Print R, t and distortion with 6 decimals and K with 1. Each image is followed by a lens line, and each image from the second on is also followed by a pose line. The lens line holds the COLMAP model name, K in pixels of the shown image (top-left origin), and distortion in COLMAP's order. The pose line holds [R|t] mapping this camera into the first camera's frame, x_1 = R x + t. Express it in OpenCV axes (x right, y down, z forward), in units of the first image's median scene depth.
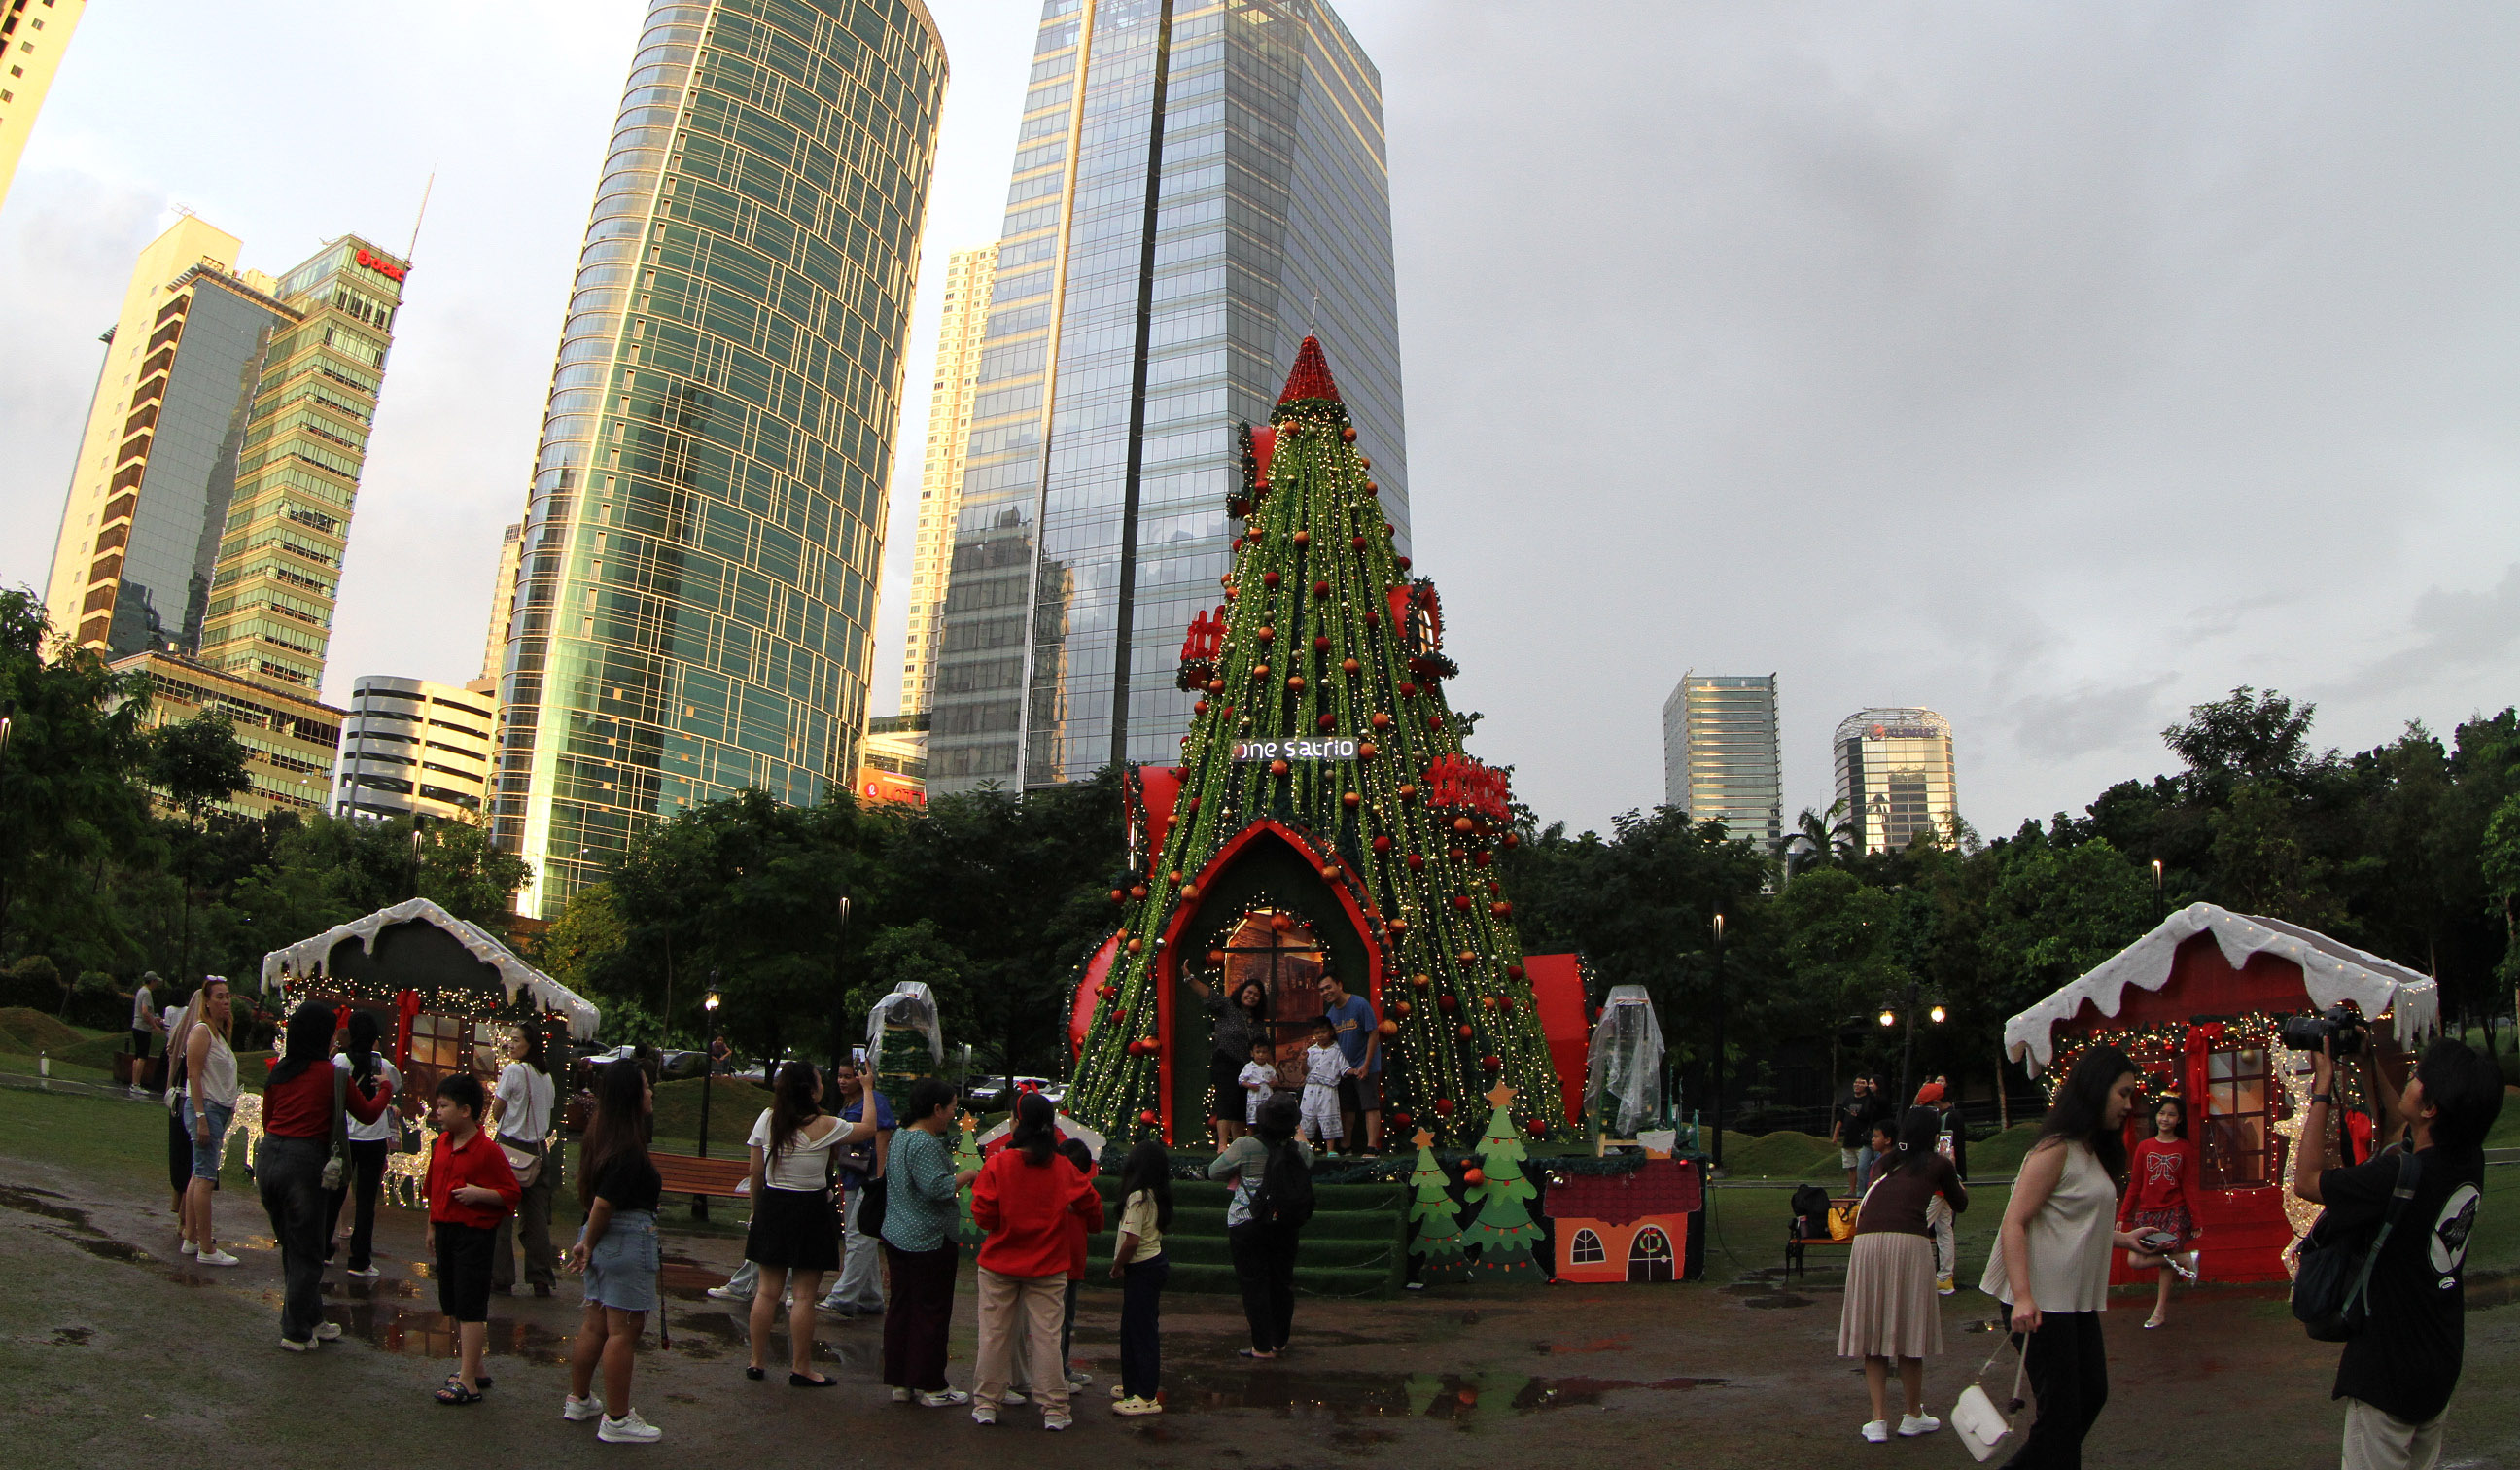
lens RADIAL K [[1660.9, 0, 1257.7], [0, 1660.9, 637.2], [0, 0, 1]] dist [-0.346404, 0.120856]
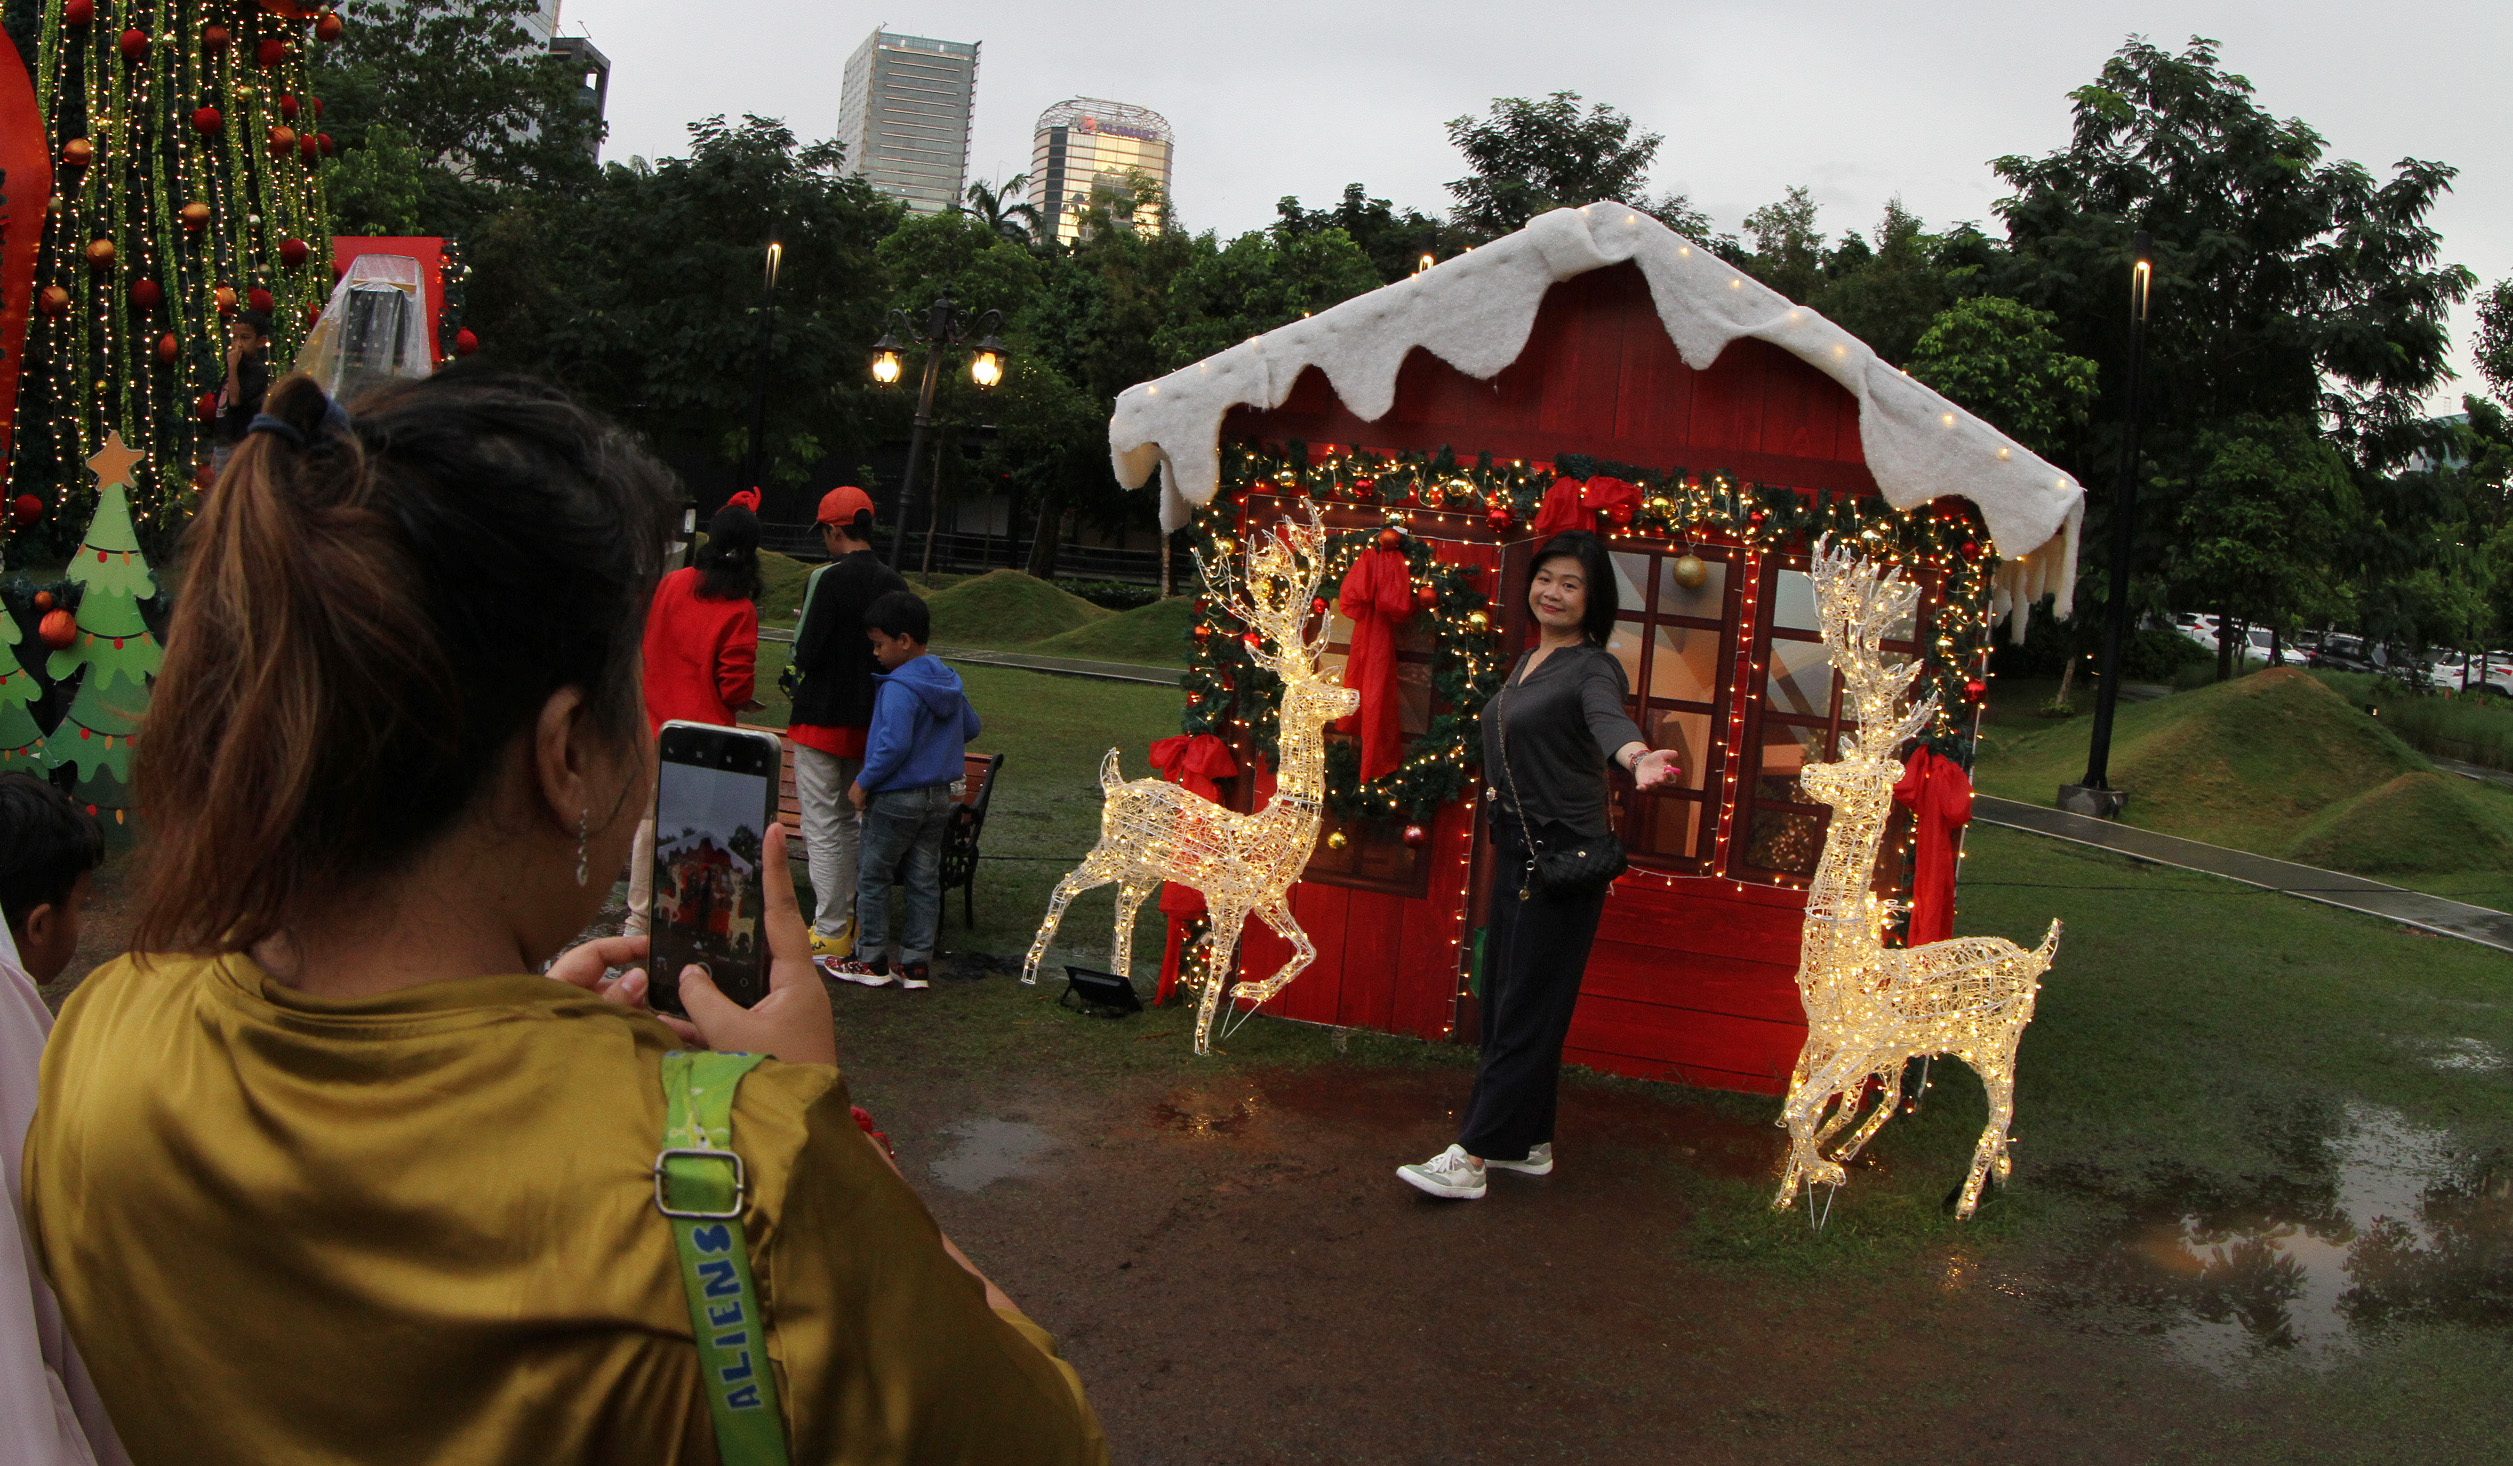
lens RADIAL K [[1814.0, 0, 1256.5], [0, 1814.0, 733.0], [0, 0, 1]] dist [-0.310105, 0.089542]
pose [[0.883383, -0.002522, 0.468645, 0.193164], [-0.185058, 0.916845, 0.353763, 0.103462], [-0.430567, -0.399235, 0.809459, 0.345130]]
